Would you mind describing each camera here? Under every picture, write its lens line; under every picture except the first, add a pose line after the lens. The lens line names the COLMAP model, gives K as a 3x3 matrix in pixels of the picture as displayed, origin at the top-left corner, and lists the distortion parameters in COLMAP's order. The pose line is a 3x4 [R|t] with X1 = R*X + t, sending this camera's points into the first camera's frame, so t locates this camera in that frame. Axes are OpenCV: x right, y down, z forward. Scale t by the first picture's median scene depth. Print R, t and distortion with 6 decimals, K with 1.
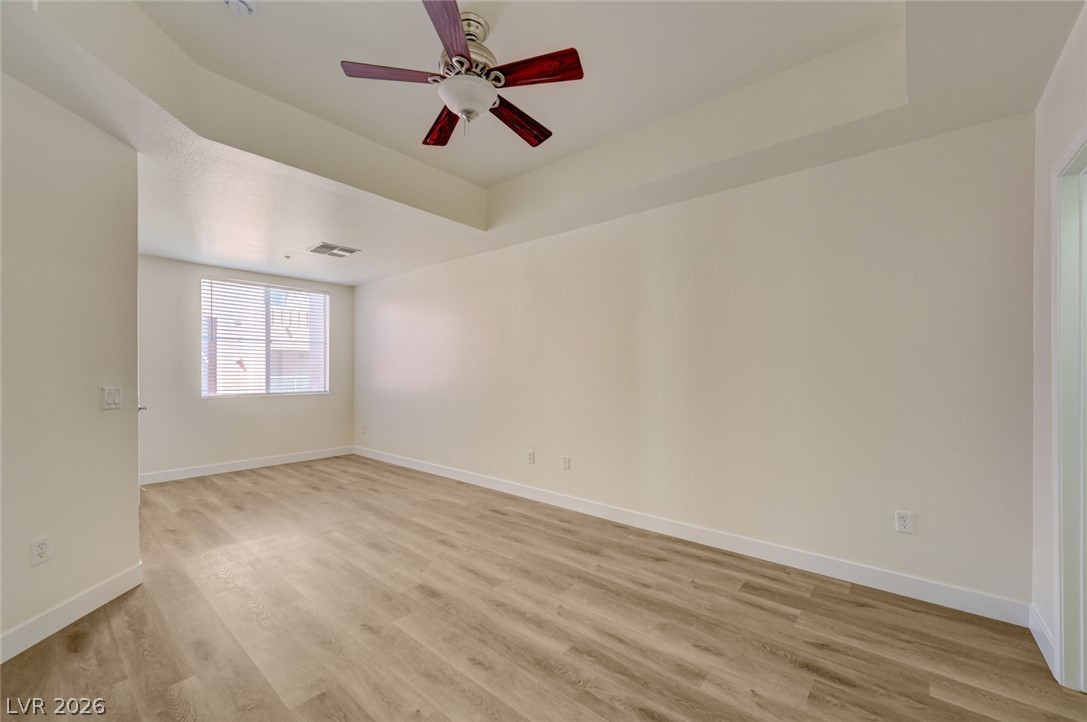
lens RADIAL K [[433.3, 0, 547.3], [0, 433.3, 369.9], [0, 0, 1]] dist [0.002700, 0.000325]
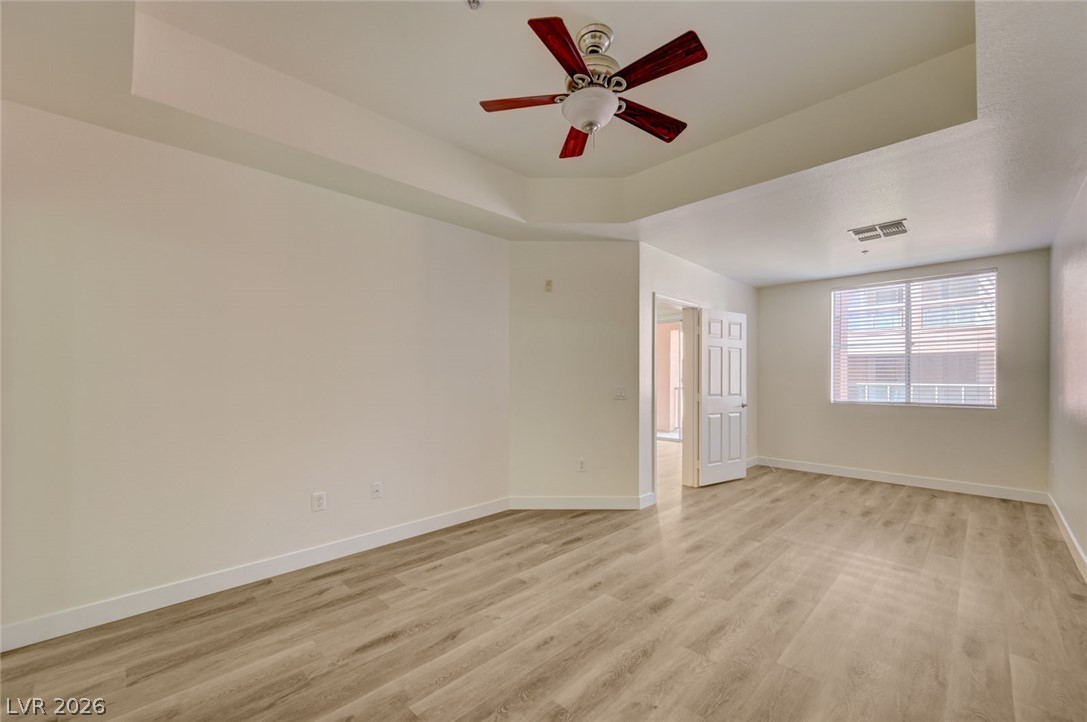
lens RADIAL K [[431.2, 0, 548.1], [0, 431.2, 376.3], [0, 0, 1]] dist [0.002188, 0.000245]
pose [[-0.087884, -0.002523, -0.996128, 0.520635], [0.002804, 0.999992, -0.002780, 0.000992], [0.996127, -0.003037, -0.087876, 0.612635]]
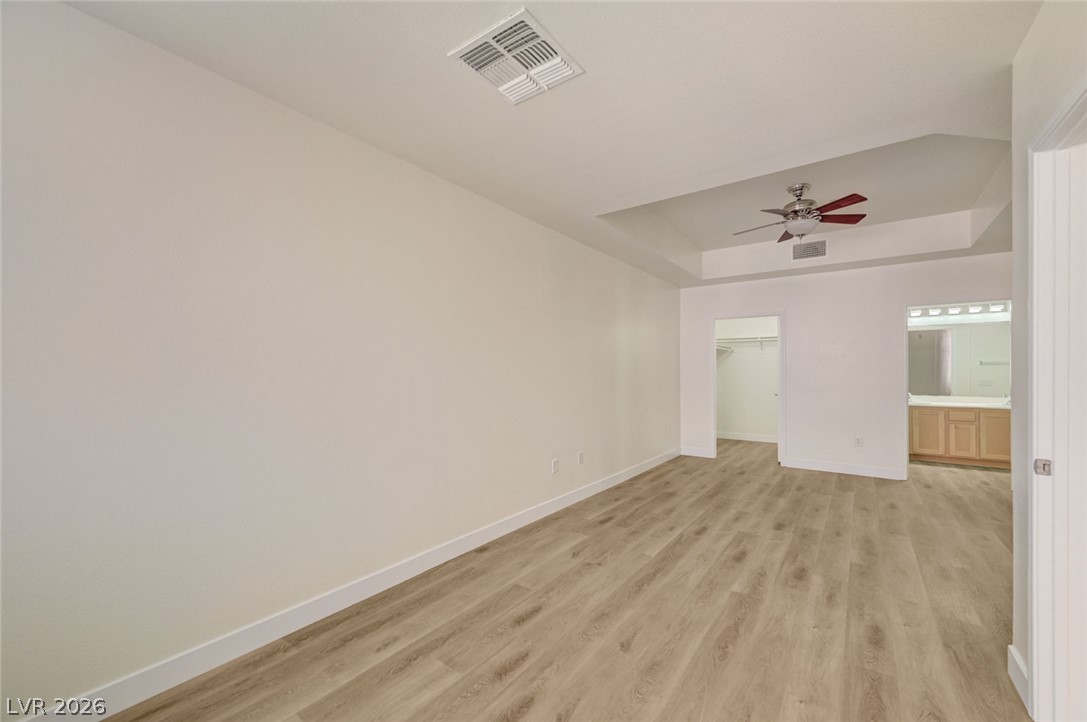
lens RADIAL K [[433.3, 0, 547.3], [0, 433.3, 369.9], [0, 0, 1]] dist [0.002700, 0.000325]
pose [[-0.074355, 0.003954, 0.997224, -1.210394], [-0.004335, 0.999981, -0.004288, 0.001347], [-0.997222, -0.004642, -0.074336, 1.375294]]
